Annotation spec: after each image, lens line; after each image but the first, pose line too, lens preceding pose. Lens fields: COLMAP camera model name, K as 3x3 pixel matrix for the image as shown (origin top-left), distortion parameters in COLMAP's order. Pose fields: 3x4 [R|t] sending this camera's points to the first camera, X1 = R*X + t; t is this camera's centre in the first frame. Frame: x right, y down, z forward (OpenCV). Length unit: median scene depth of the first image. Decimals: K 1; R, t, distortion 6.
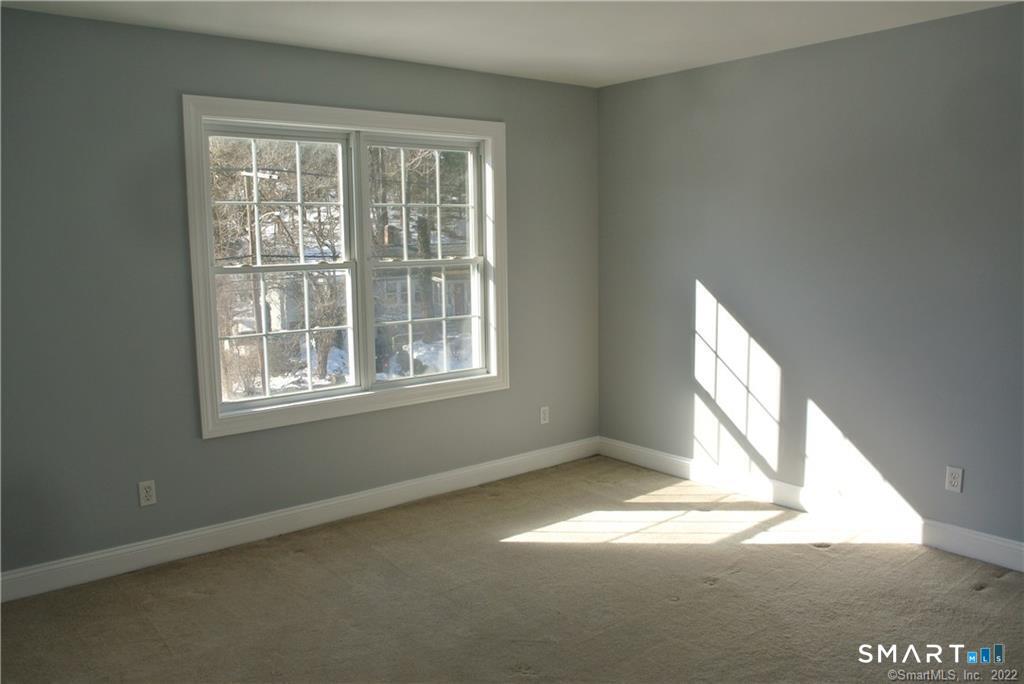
lens RADIAL K [[802.7, 0, 502.4], [0, 802.7, 339.1], [0, 0, 1]] dist [-0.074523, 0.038003]
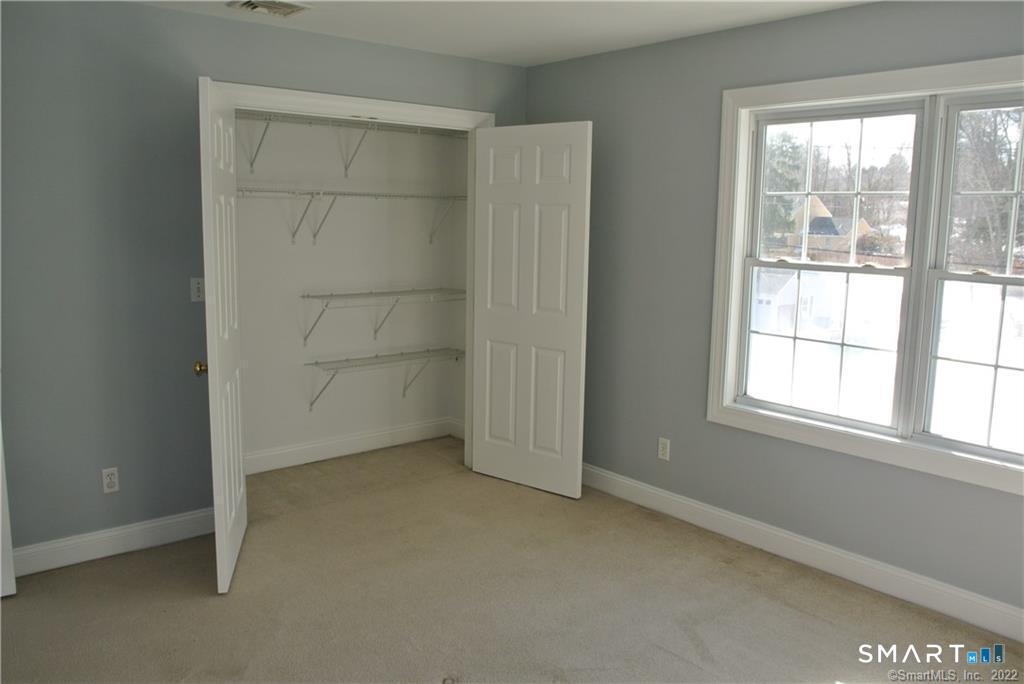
lens RADIAL K [[802.7, 0, 502.4], [0, 802.7, 339.1], [0, 0, 1]] dist [-0.074523, 0.038003]
pose [[0.019652, 0.167691, -0.985644, 0.628110], [-0.138805, 0.976745, 0.163410, -0.111862], [0.990125, 0.133601, 0.042471, 0.660024]]
